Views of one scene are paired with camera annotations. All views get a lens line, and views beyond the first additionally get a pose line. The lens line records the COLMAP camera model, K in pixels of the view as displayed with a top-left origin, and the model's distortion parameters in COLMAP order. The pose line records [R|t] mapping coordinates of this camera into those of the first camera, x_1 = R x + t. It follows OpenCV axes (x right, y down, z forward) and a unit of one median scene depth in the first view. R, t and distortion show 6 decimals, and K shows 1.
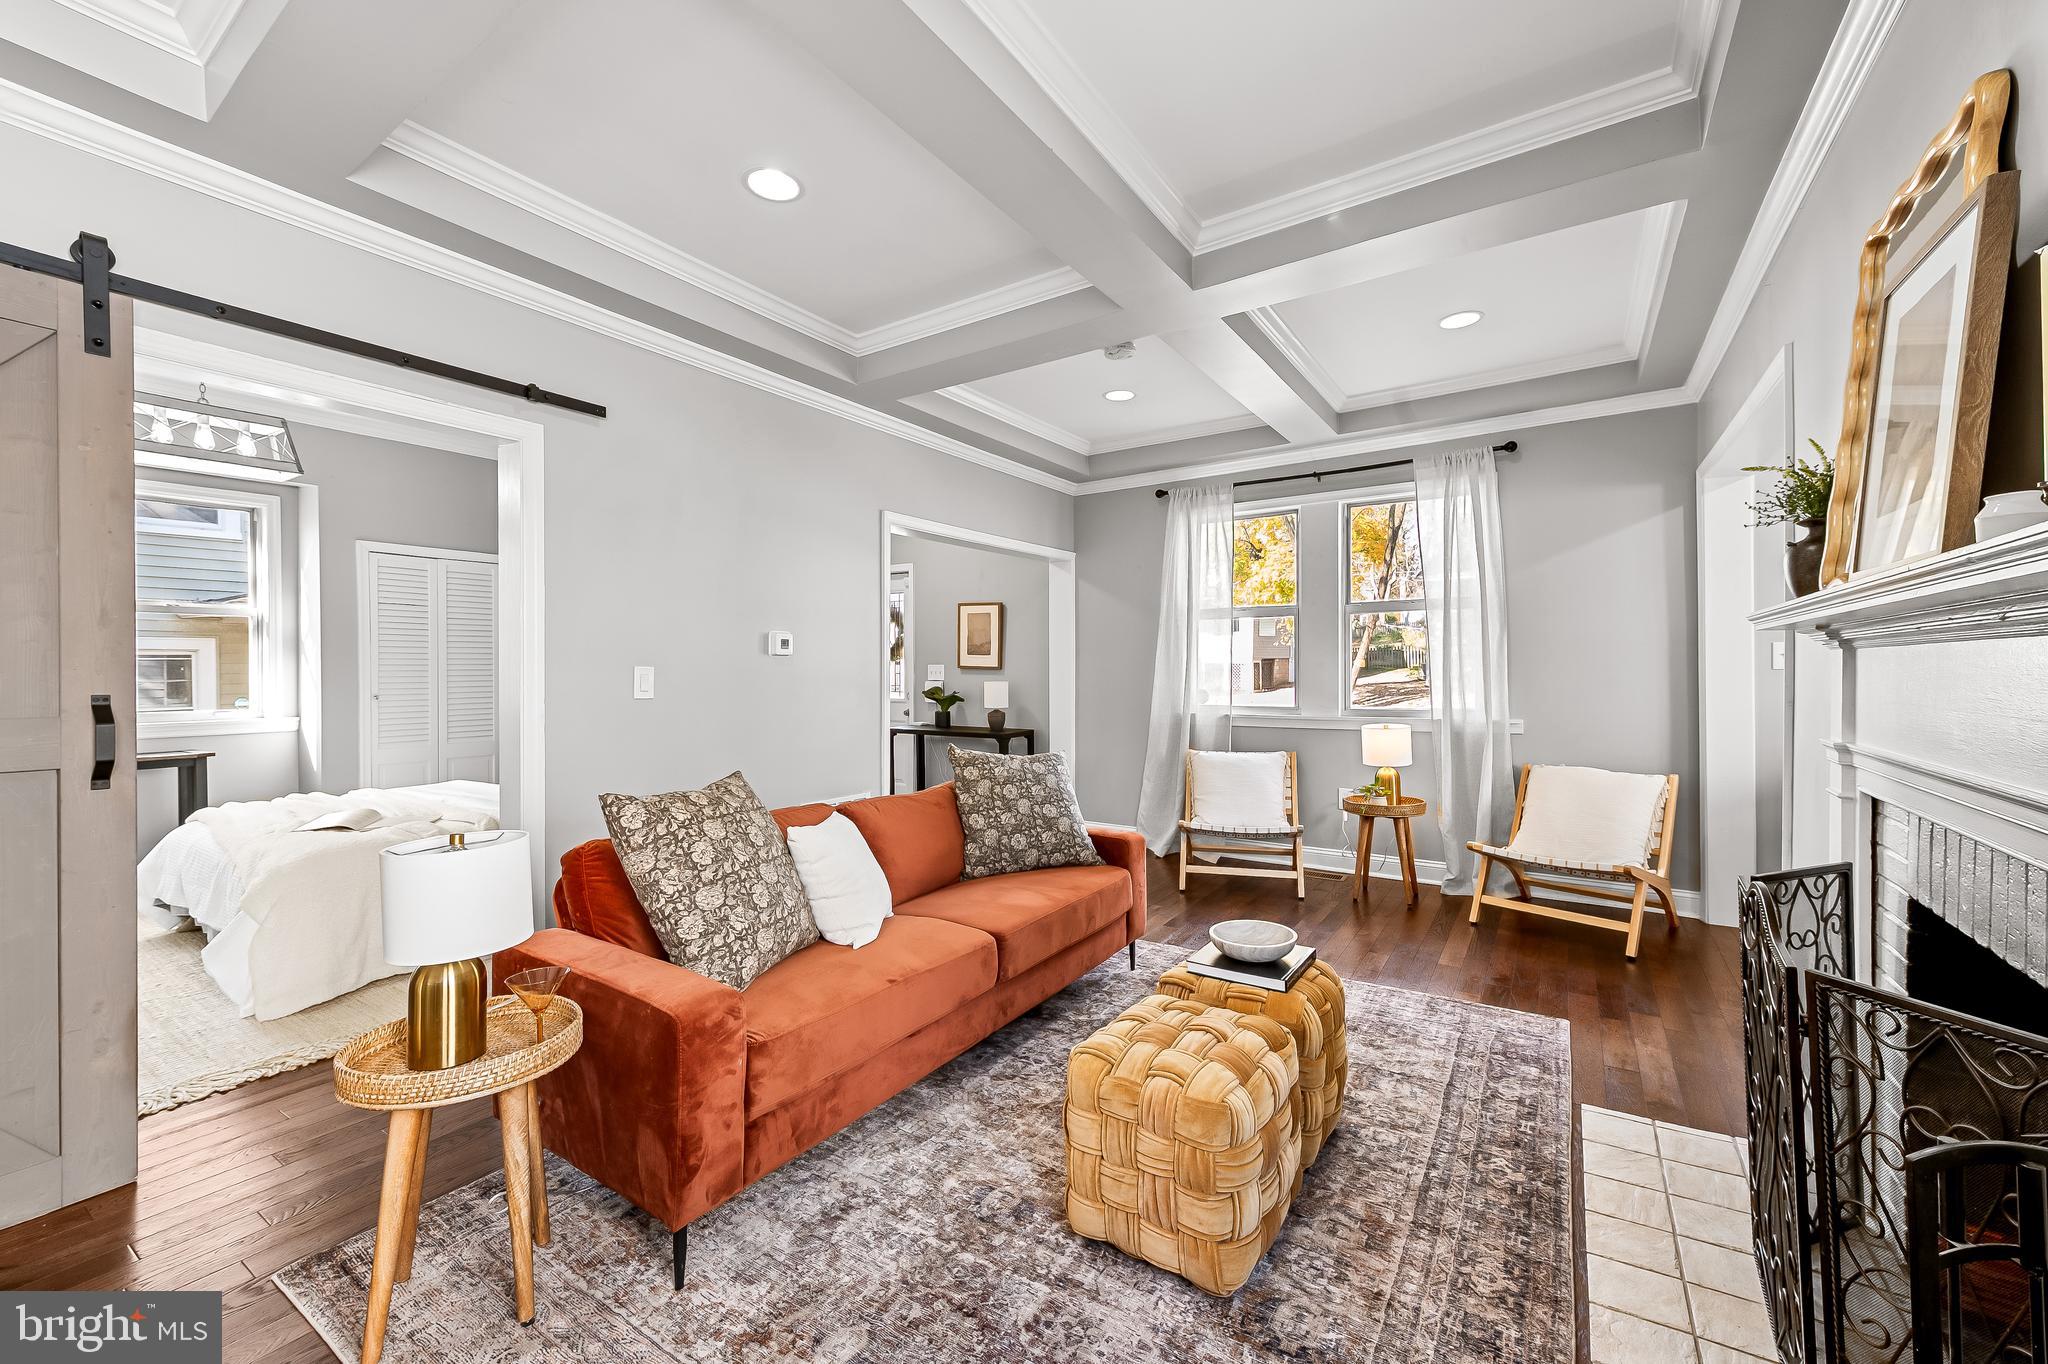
lens RADIAL K [[816.6, 0, 1012.8], [0, 816.6, 672.9], [0, 0, 1]] dist [0.008811, -0.000120]
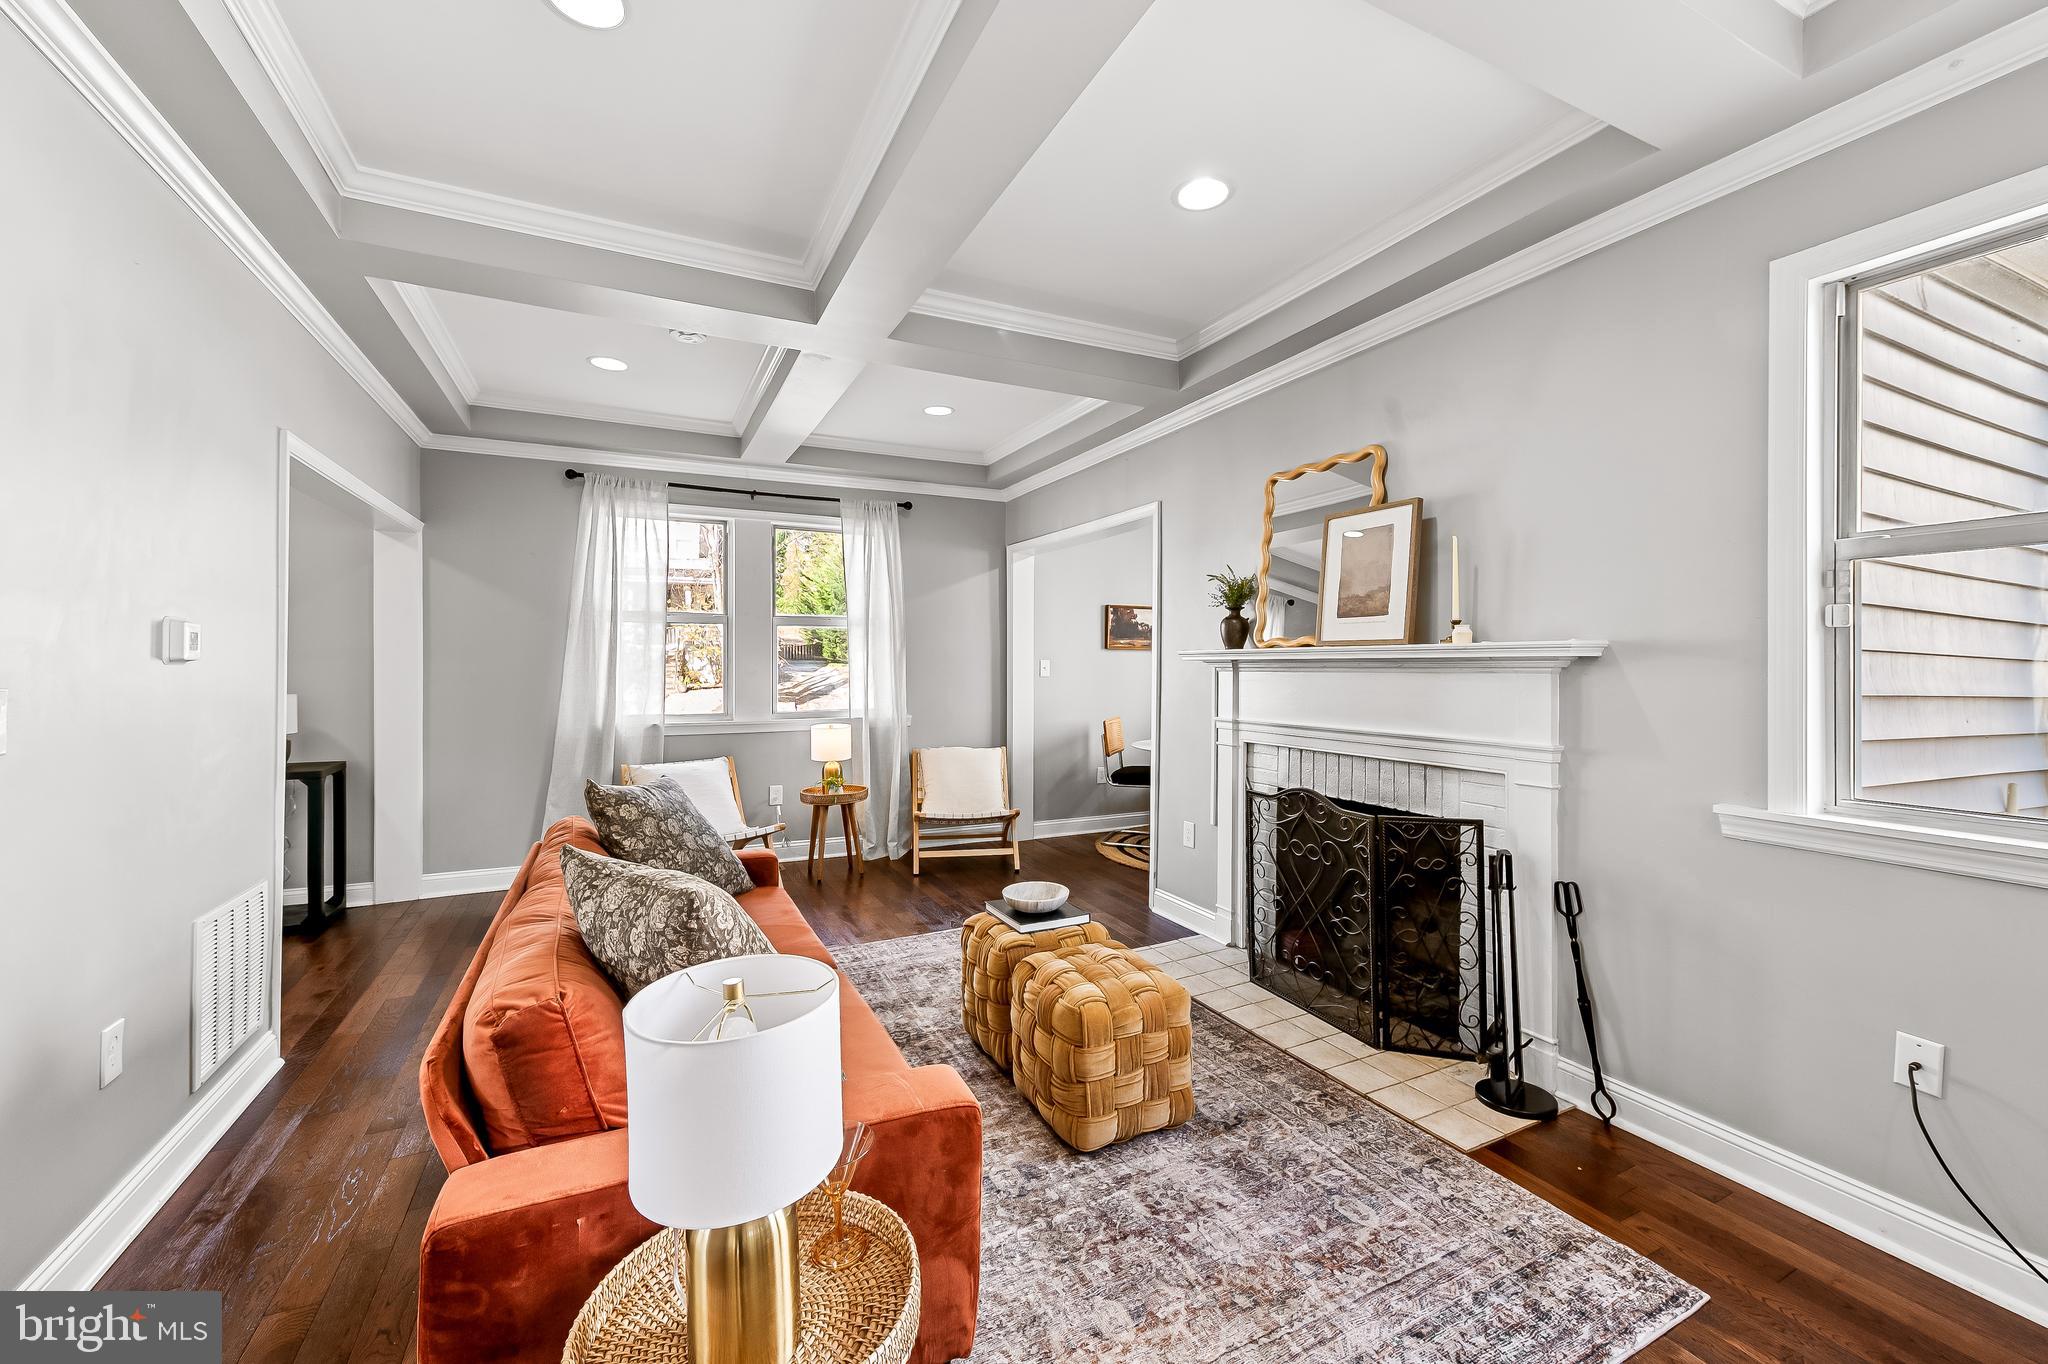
lens RADIAL K [[816.6, 0, 1012.8], [0, 816.6, 672.9], [0, 0, 1]] dist [0.008811, -0.000120]
pose [[0.506628, -0.000952, 0.862165, -0.415274], [-0.000364, 0.999999, 0.001318, -0.012139], [-0.862165, -0.000982, 0.506627, 0.194403]]
